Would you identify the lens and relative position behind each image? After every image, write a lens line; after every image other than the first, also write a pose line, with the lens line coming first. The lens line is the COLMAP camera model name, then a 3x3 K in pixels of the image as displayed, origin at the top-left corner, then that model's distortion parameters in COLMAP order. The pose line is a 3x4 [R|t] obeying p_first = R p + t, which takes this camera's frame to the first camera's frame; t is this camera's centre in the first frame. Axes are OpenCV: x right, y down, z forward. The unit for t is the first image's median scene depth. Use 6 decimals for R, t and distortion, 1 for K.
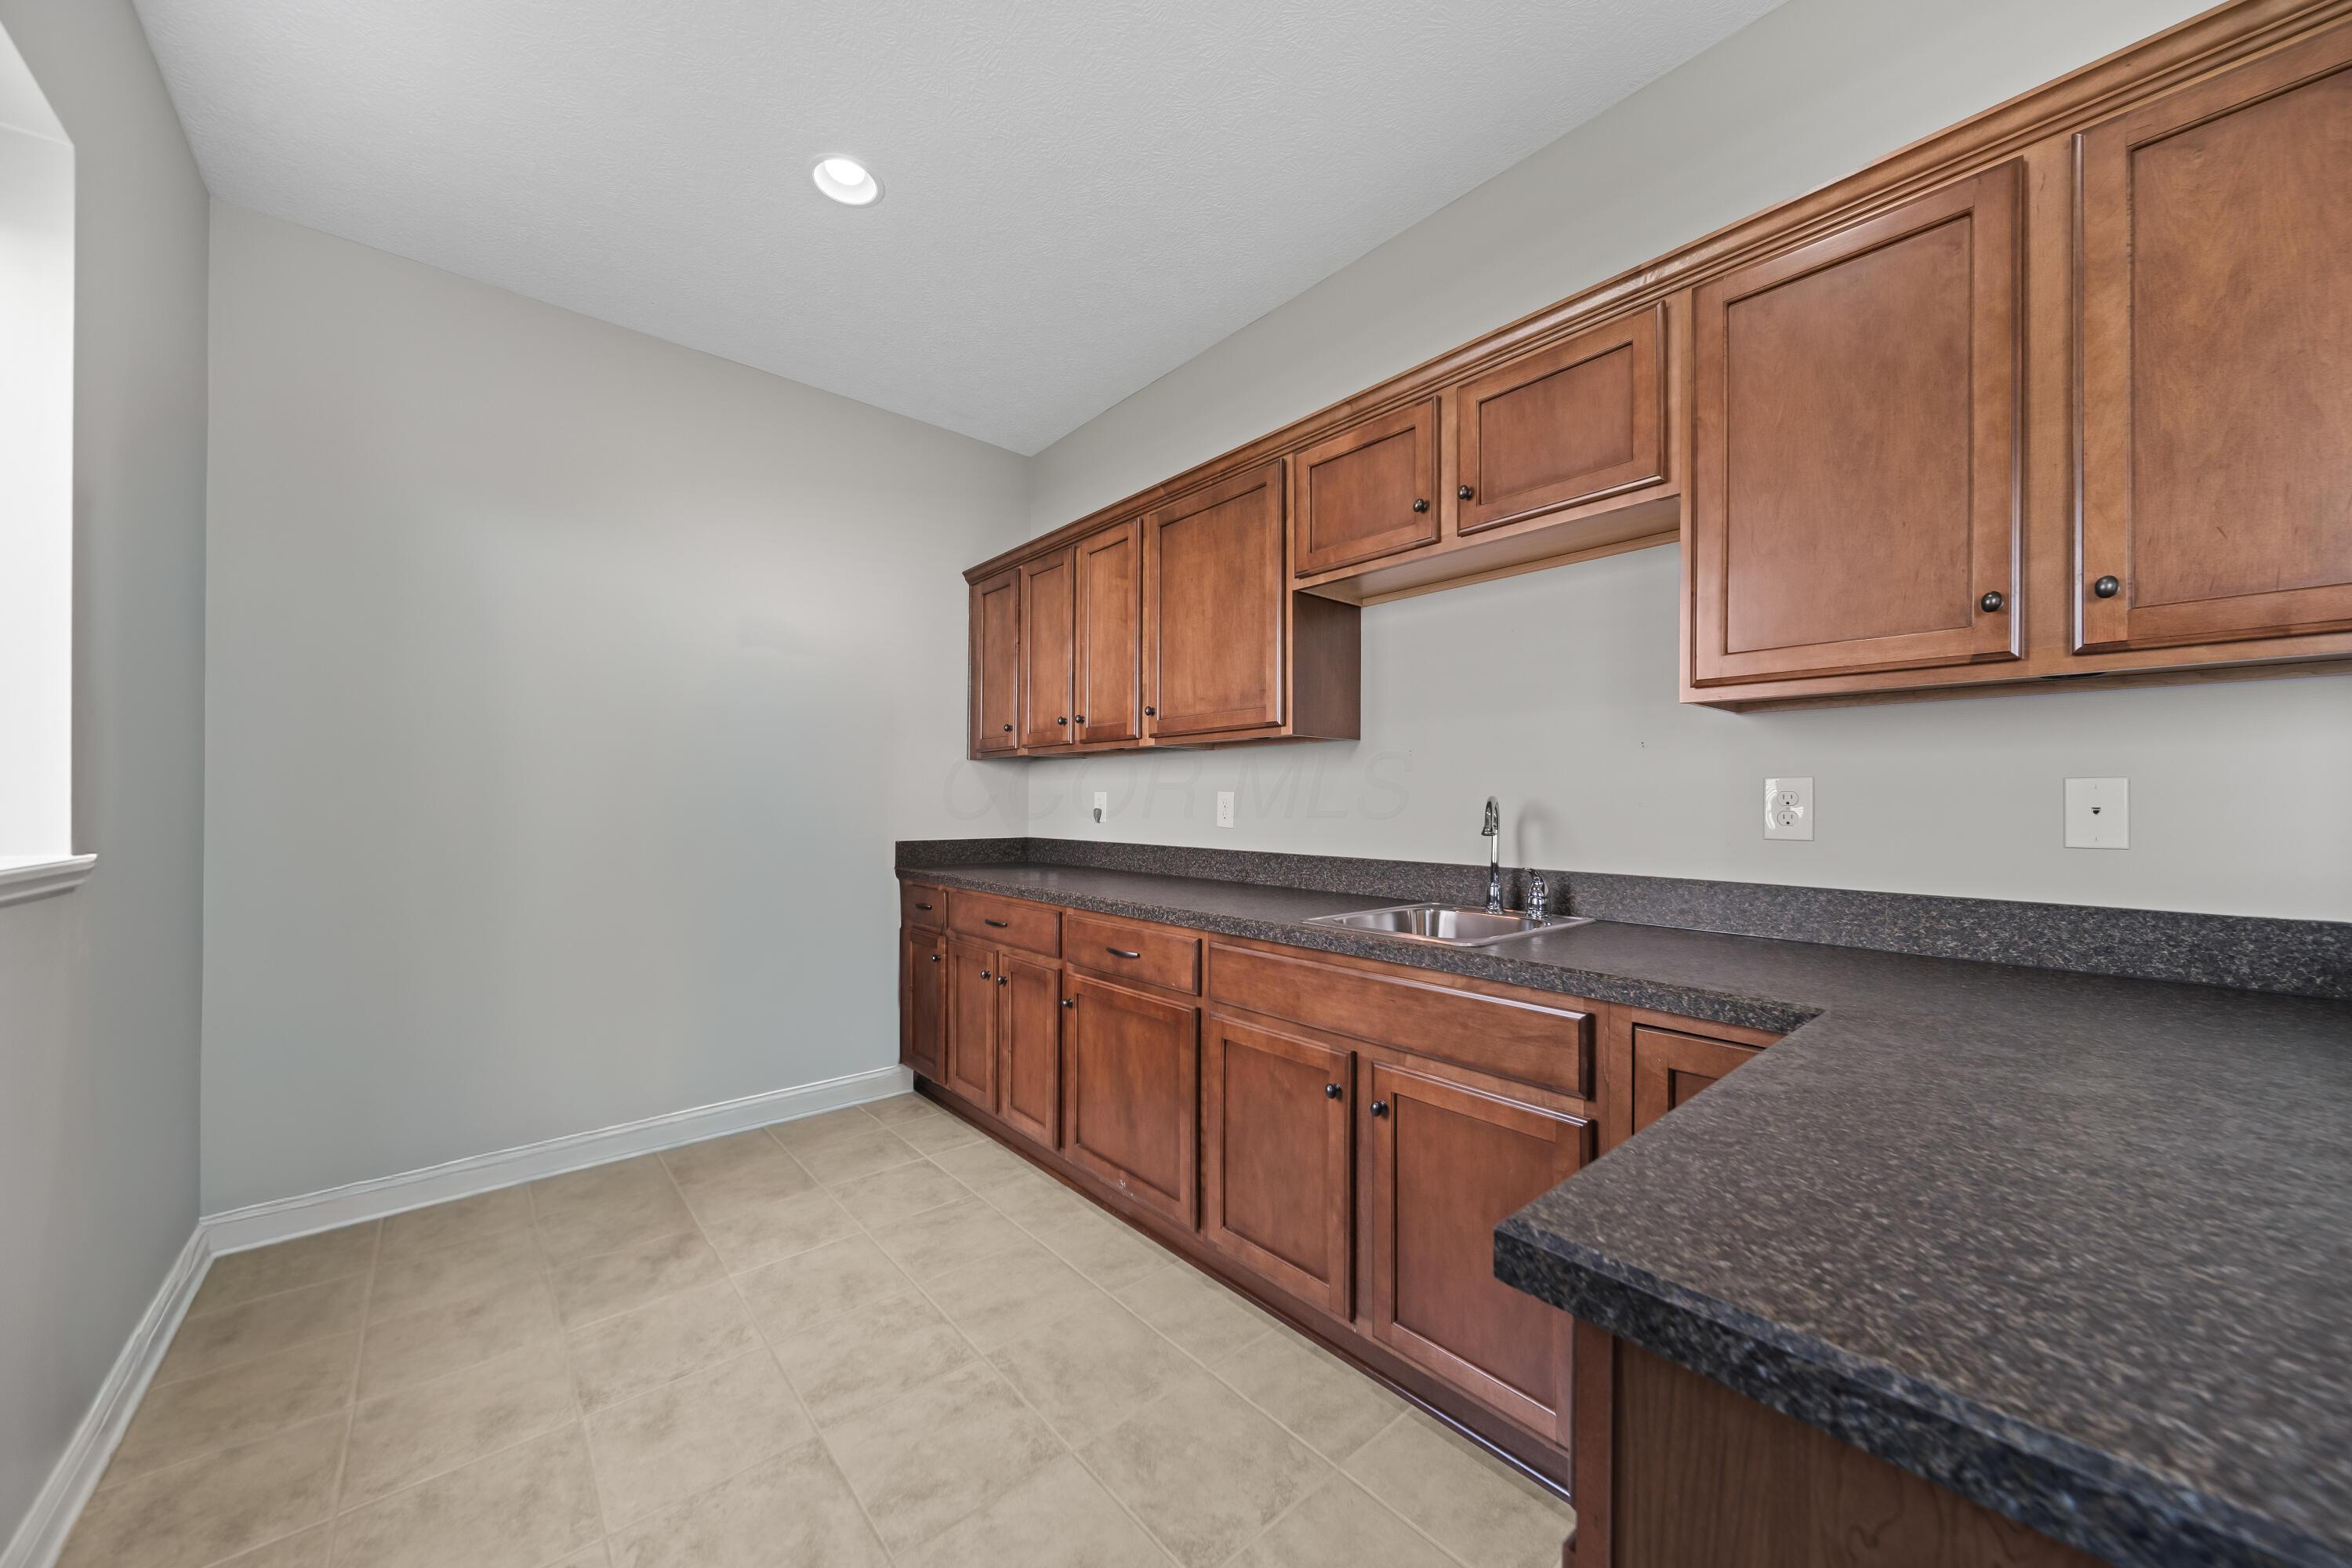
lens RADIAL K [[834.1, 0, 1156.5], [0, 834.1, 802.5], [0, 0, 1]] dist [0.000145, -0.000225]
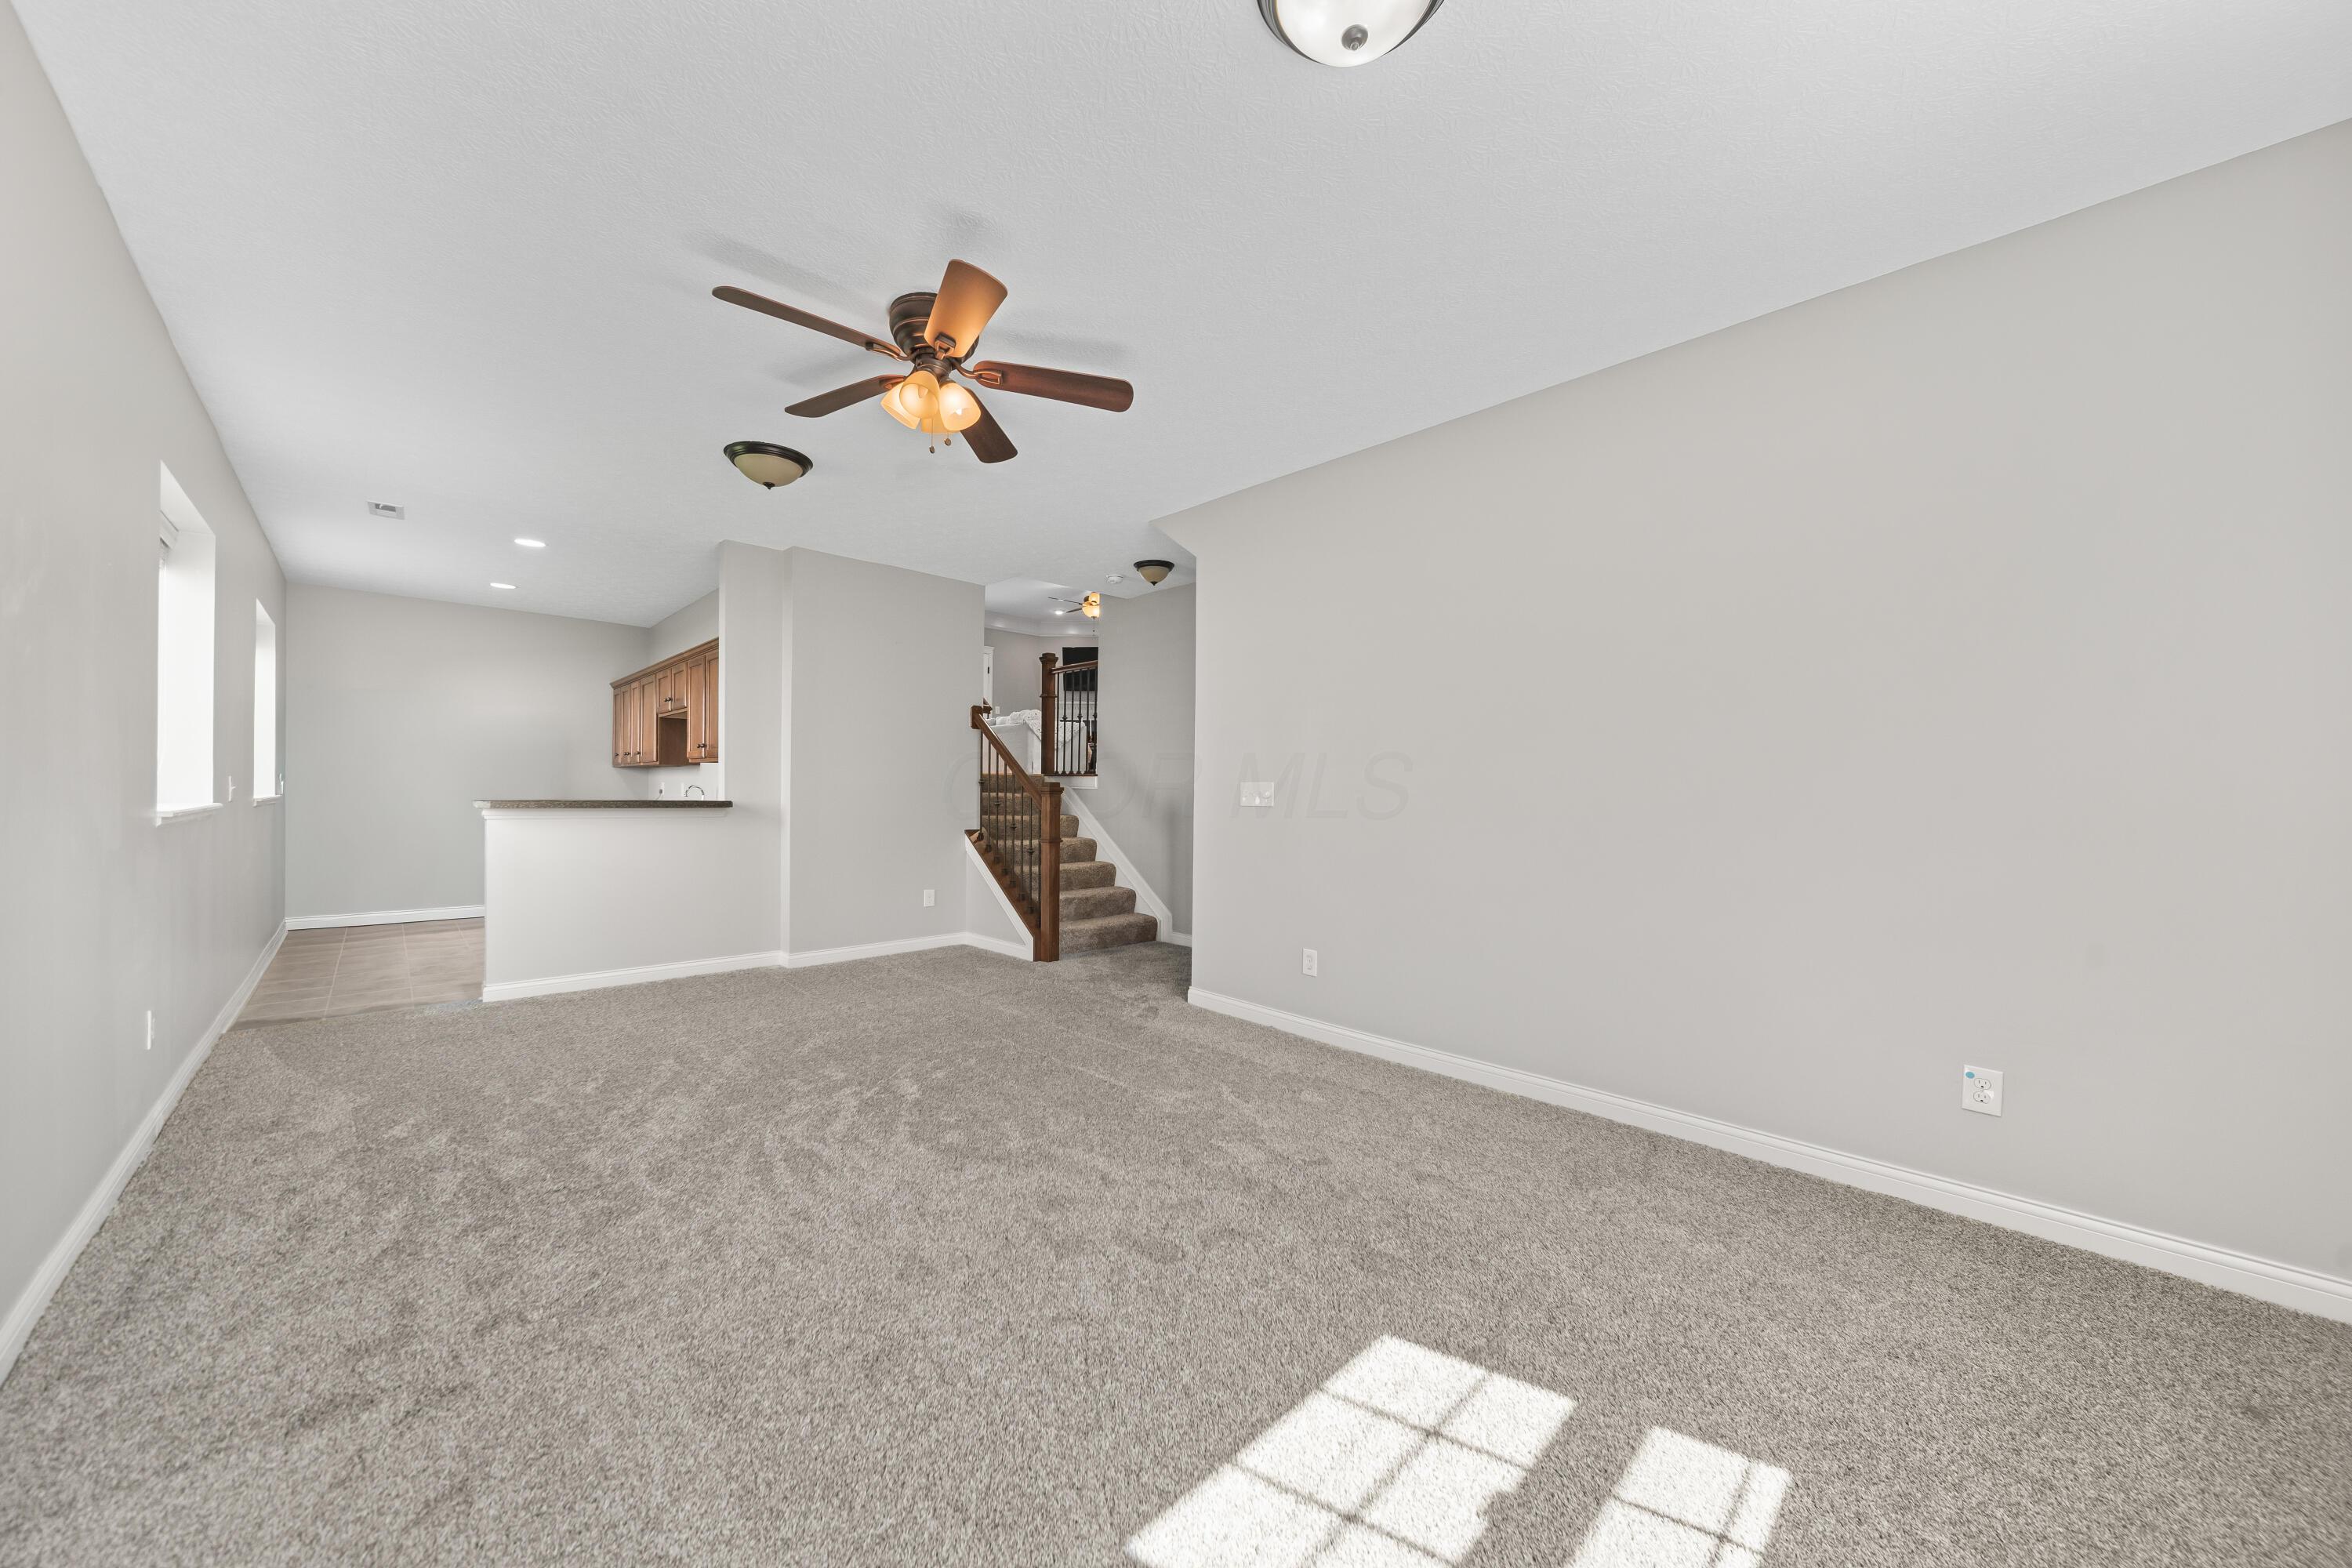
lens RADIAL K [[824.4, 0, 1164.4], [0, 824.4, 792.6], [0, 0, 1]] dist [-0.000456, -0.000051]
pose [[0.998254, 0.010231, 0.058181, 1.647859], [-0.010246, 0.999948, -0.000034, 0.007379], [-0.058178, -0.000562, 0.998306, -1.910204]]
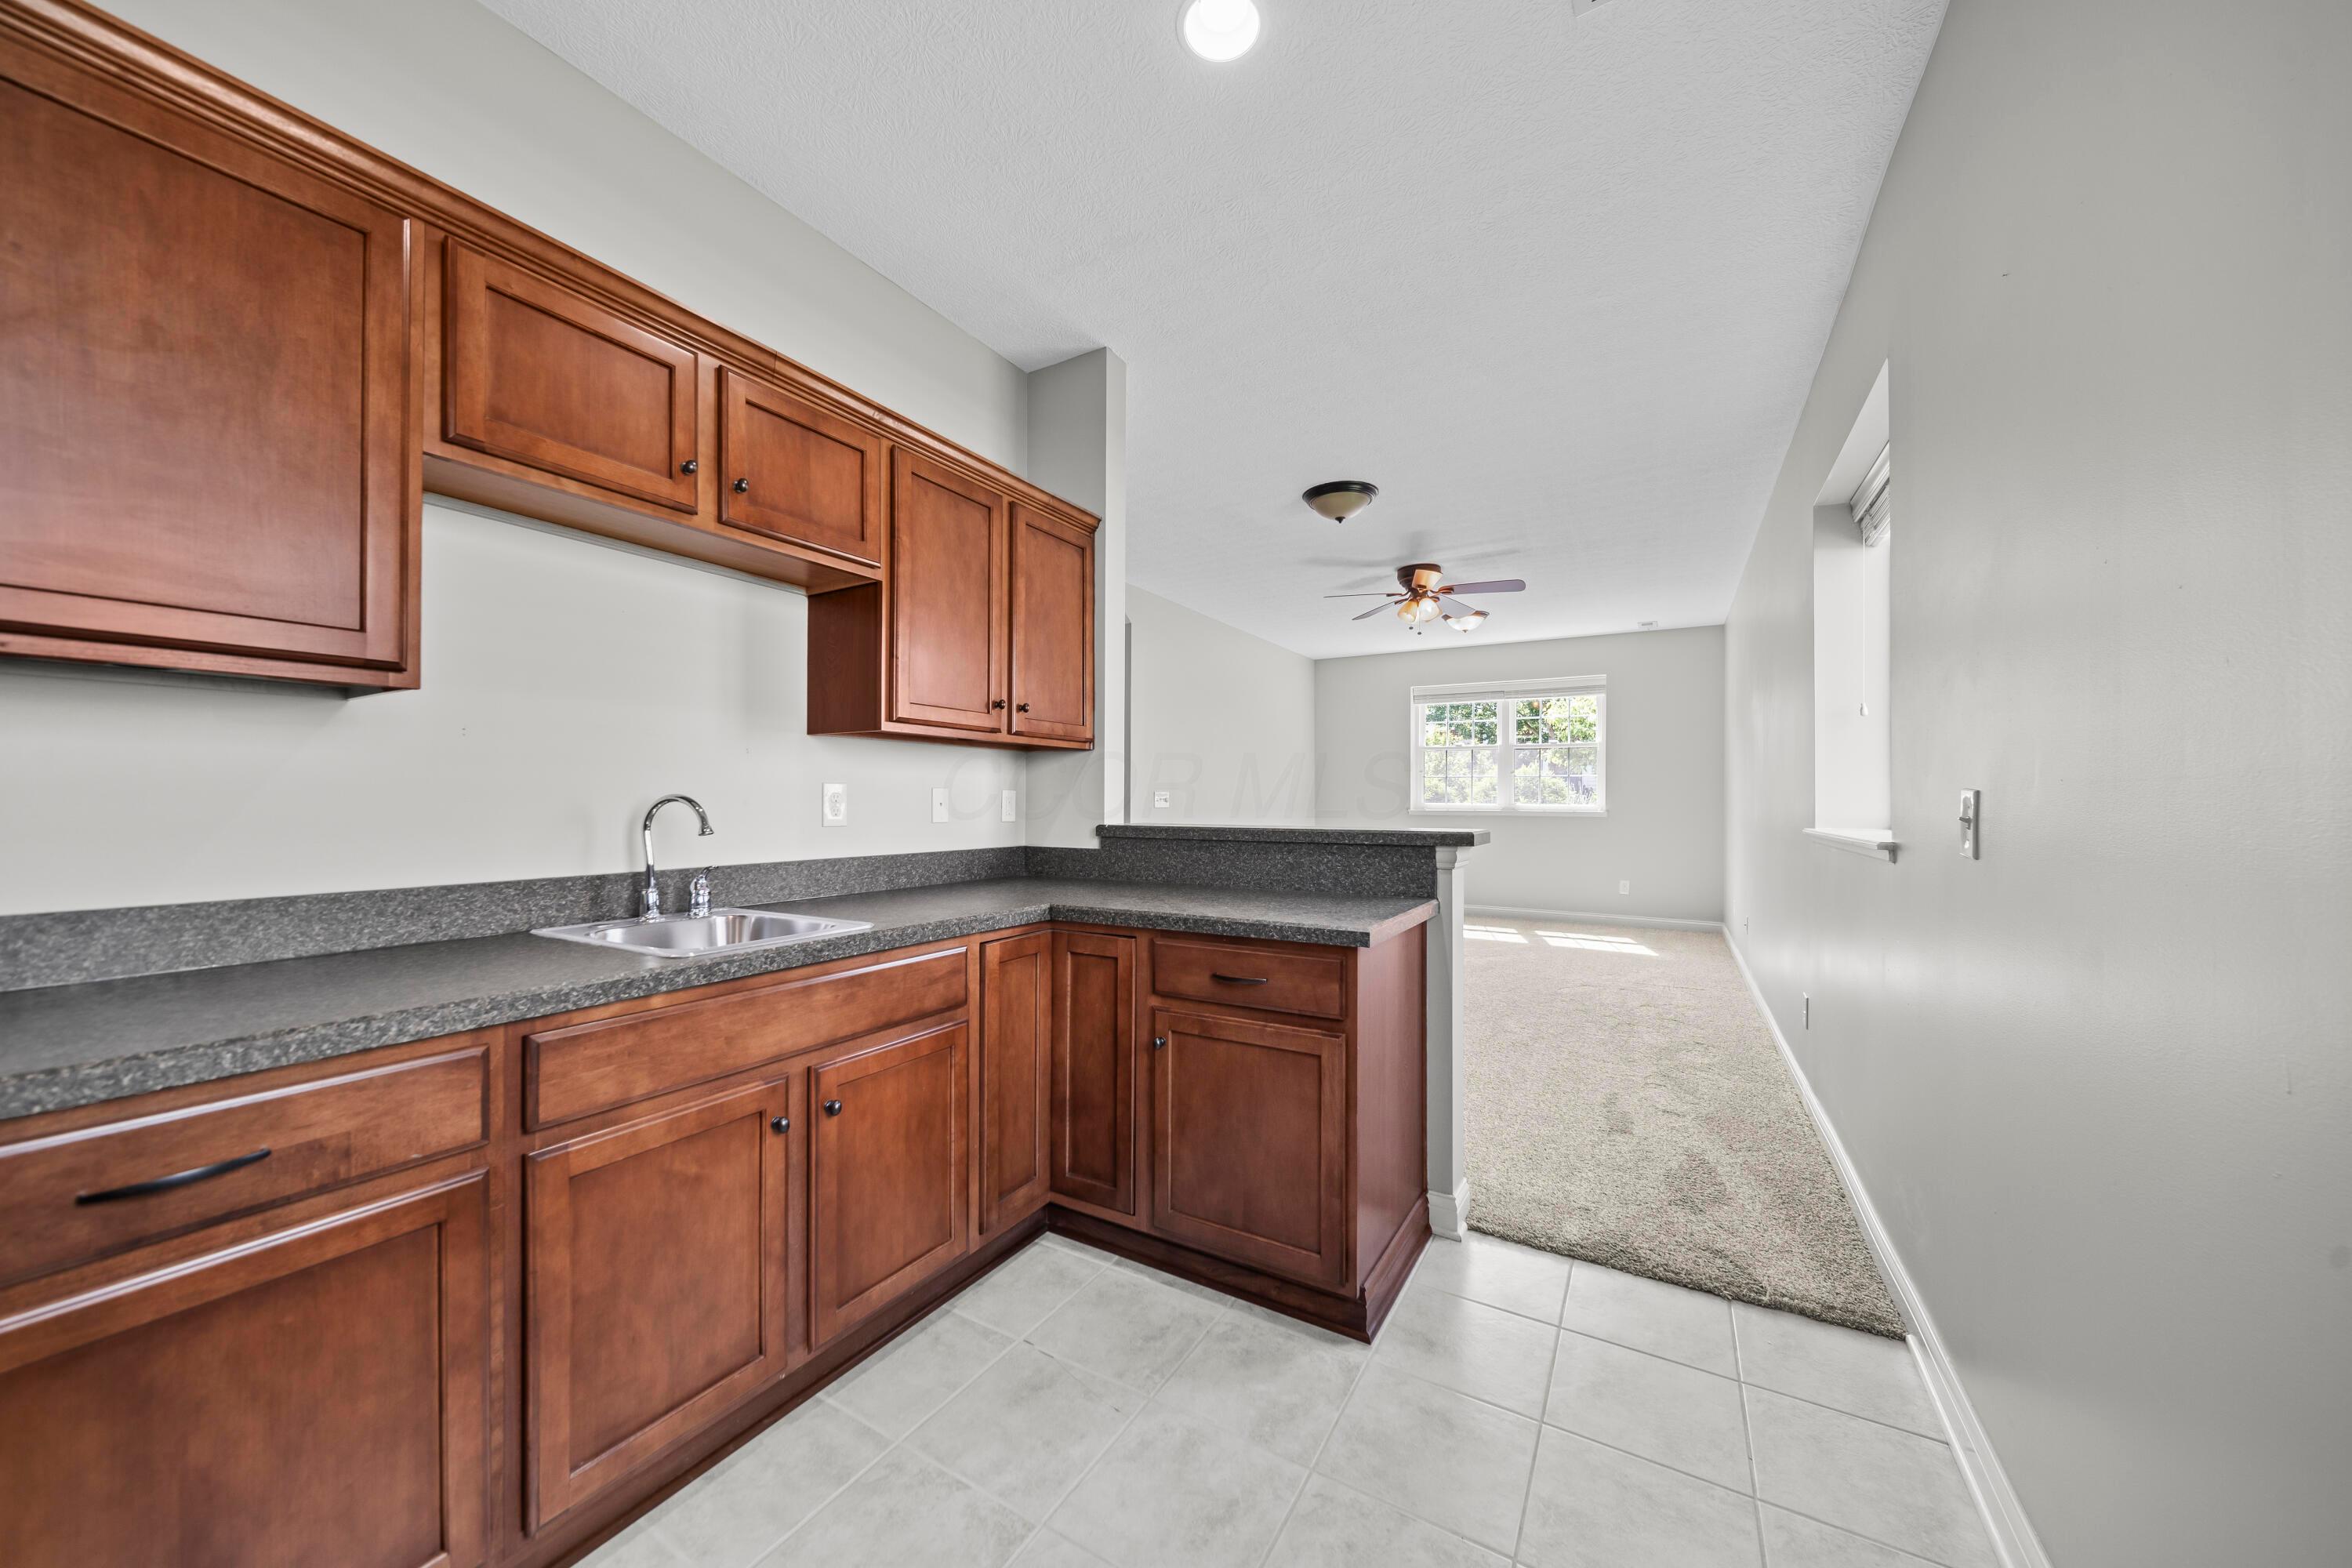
lens RADIAL K [[834.1, 0, 1156.5], [0, 834.1, 802.5], [0, 0, 1]] dist [0.000145, -0.000225]
pose [[-0.324296, -0.004213, 0.945946, -0.650519], [-0.000353, 0.999991, 0.004333, -0.002299], [-0.945956, 0.001071, -0.324295, 0.777015]]
